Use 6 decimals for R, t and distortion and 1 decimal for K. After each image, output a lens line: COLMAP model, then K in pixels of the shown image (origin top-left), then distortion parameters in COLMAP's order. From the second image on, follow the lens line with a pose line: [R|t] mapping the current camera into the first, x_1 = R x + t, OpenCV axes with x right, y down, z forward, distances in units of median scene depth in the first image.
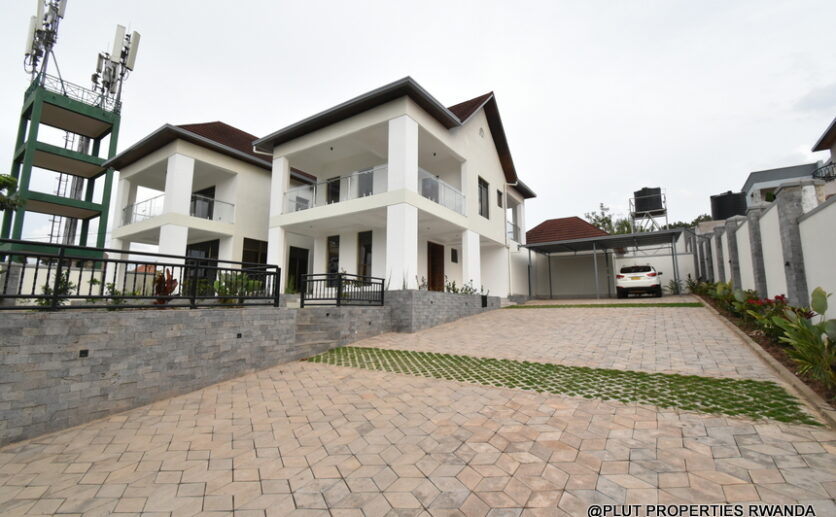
lens RADIAL K [[366.1, 0, 418.0], [0, 366.1, 258.5], [0, 0, 1]] dist [-0.003452, 0.000201]
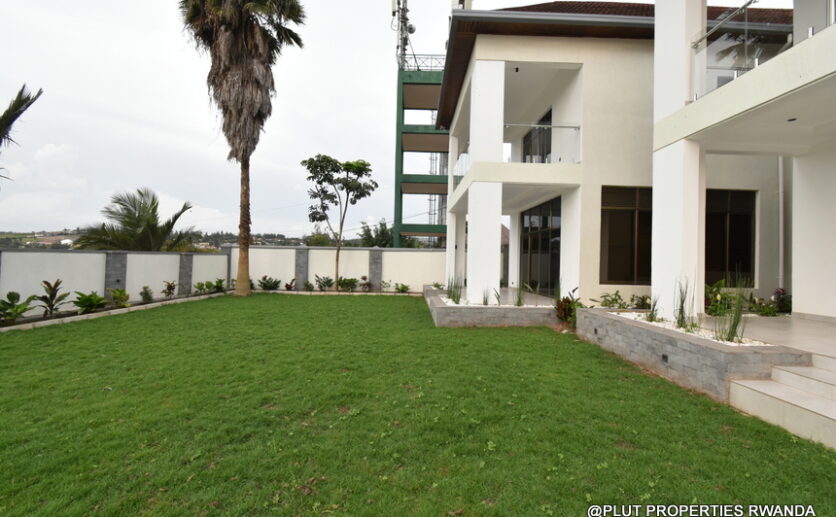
lens RADIAL K [[366.1, 0, 418.0], [0, 366.1, 258.5], [0, 0, 1]] dist [-0.003452, 0.000201]
pose [[0.562835, 0.002498, -0.826566, -0.192039], [0.096553, 0.992951, 0.068747, -0.015066], [0.820911, -0.118501, 0.558626, 0.479741]]
